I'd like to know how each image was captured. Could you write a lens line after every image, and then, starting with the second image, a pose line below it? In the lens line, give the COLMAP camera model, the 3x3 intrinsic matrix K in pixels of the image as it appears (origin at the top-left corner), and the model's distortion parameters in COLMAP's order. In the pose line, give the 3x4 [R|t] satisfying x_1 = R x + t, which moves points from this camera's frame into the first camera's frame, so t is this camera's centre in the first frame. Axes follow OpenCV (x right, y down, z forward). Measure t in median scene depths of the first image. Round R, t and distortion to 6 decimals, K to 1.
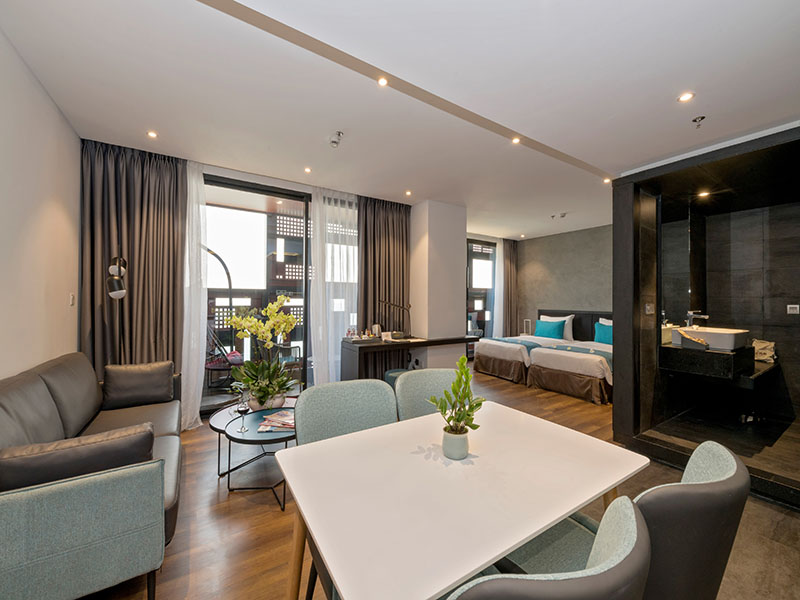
lens RADIAL K [[289.2, 0, 382.1], [0, 289.2, 296.8], [0, 0, 1]] dist [-0.000391, -0.000257]
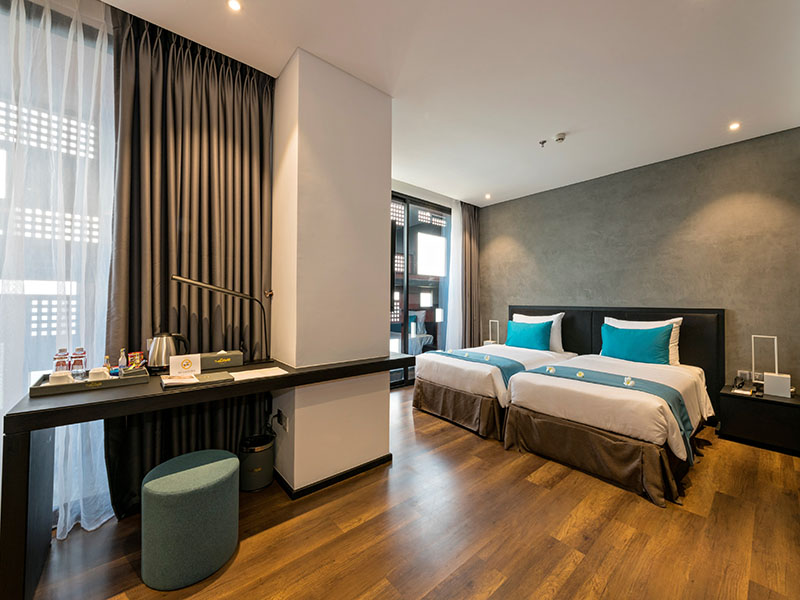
lens RADIAL K [[289.2, 0, 382.1], [0, 289.2, 296.8], [0, 0, 1]] dist [-0.000391, -0.000257]
pose [[0.990759, 0.002294, 0.135616, 0.211972], [-0.001647, 0.999987, -0.004885, 0.038839], [-0.135625, 0.004617, 0.990749, 0.516403]]
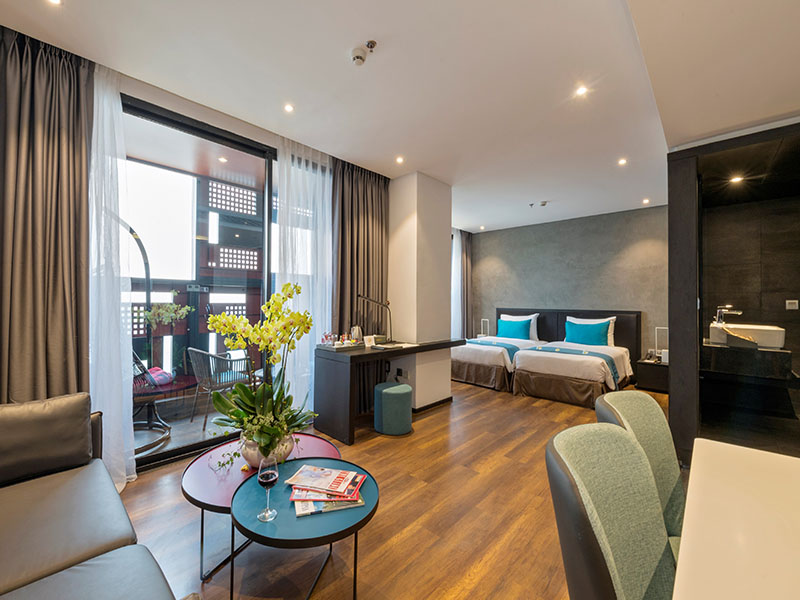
lens RADIAL K [[310.4, 0, 335.5], [0, 310.4, 297.7], [0, 0, 1]] dist [-0.000917, -0.000007]
pose [[0.982161, 0.003241, 0.188014, -0.213782], [-0.003332, 0.999994, 0.000165, 0.017165], [-0.188013, -0.000788, 0.982166, 0.176640]]
